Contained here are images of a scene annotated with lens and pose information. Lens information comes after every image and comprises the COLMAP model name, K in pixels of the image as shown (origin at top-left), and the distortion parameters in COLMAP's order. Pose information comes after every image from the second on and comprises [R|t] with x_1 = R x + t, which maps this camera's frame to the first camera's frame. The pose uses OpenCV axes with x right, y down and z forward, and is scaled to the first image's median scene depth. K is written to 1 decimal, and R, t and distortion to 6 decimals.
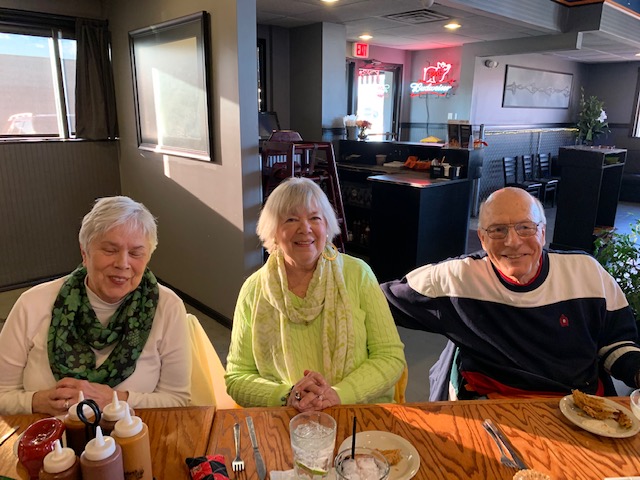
lens RADIAL K [[481.5, 0, 315.9], [0, 481.5, 239.3], [0, 0, 1]] dist [0.029984, -0.020521]
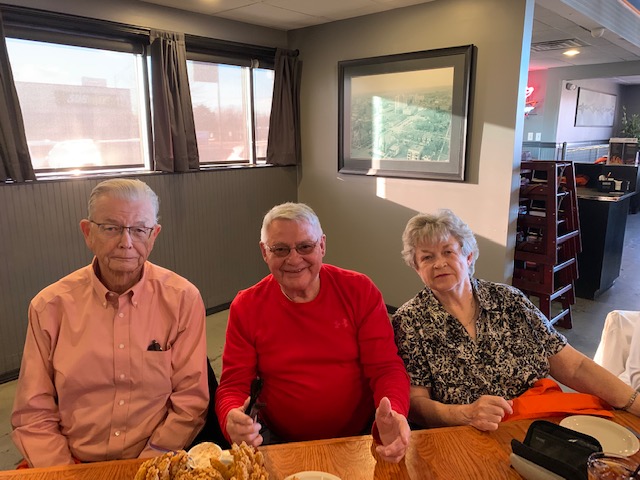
lens RADIAL K [[481.5, 0, 322.8], [0, 481.5, 243.9], [0, 0, 1]] dist [0.029984, -0.020521]
pose [[0.995543, -0.036188, 0.087091, -0.325451], [0.038946, 0.998785, -0.030180, -0.001805], [-0.085893, 0.033437, 0.995743, -0.016613]]
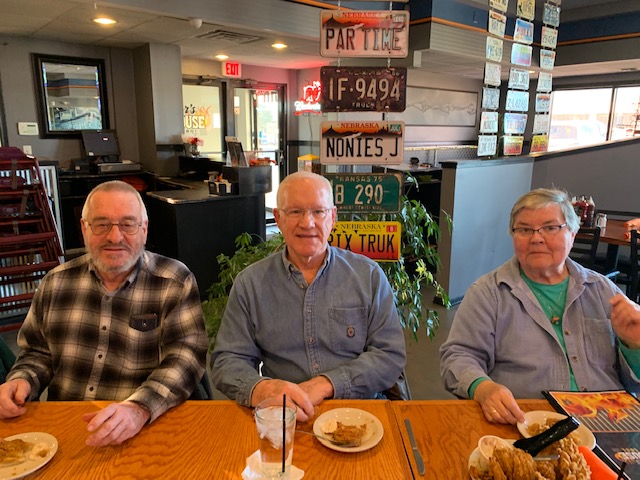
lens RADIAL K [[481.5, 0, 322.6], [0, 481.5, 236.5], [0, 0, 1]] dist [0.029984, -0.020521]
pose [[0.999548, 0.002866, -0.029930, 0.345246], [-0.004138, 0.999088, -0.042499, 0.001329], [0.029781, 0.042604, 0.998648, 0.007813]]
